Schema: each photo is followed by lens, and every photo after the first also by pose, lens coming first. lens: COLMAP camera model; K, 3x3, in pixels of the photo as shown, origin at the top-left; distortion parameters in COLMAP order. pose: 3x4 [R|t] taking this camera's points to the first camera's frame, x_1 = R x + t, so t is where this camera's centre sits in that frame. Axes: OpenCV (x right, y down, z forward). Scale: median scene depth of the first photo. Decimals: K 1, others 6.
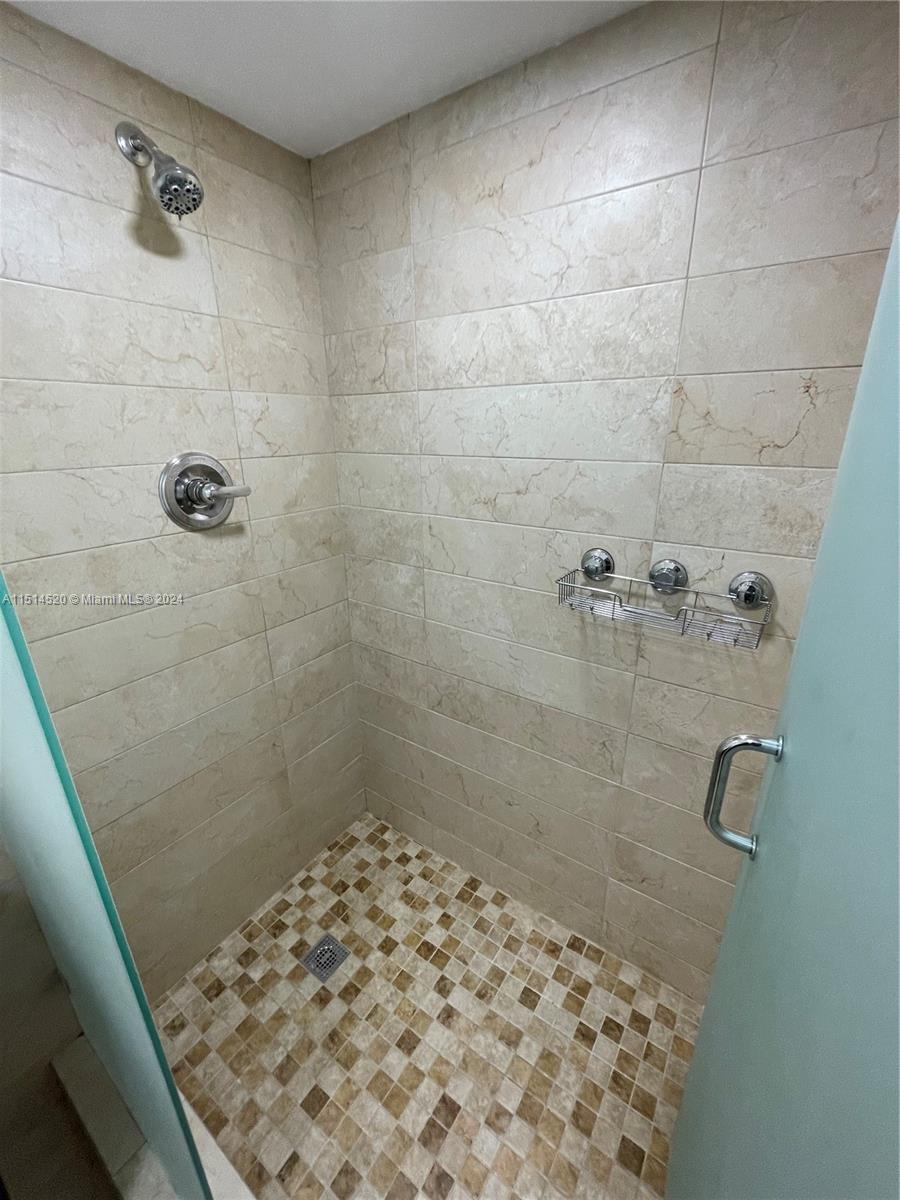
lens RADIAL K [[487.7, 0, 451.2], [0, 487.7, 599.7], [0, 0, 1]] dist [-0.000942, 0.000123]
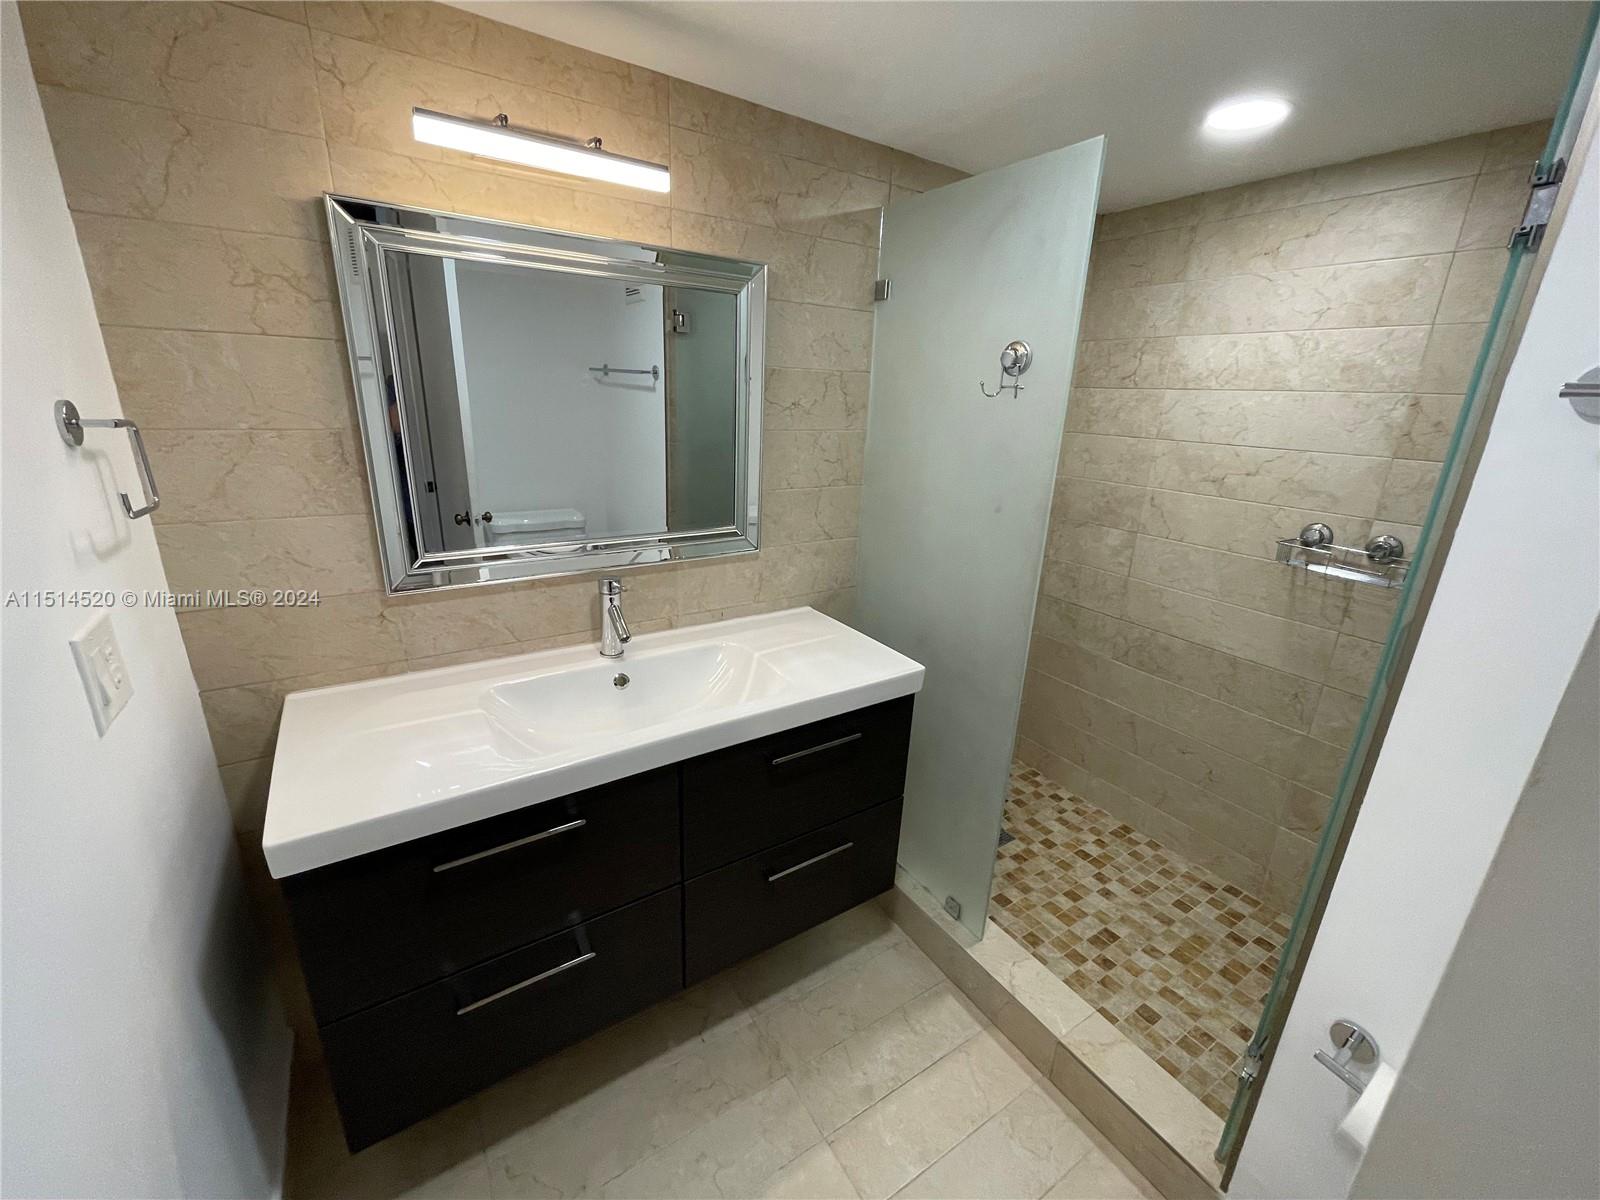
lens RADIAL K [[650.3, 0, 796.4], [0, 650.3, 598.3], [0, 0, 1]] dist [-0.000942, 0.000123]
pose [[0.924527, 0.157843, -0.346893, -0.281194], [-0.173437, 0.984743, -0.014162, 0.291998], [0.339365, 0.073258, 0.937798, -0.855195]]
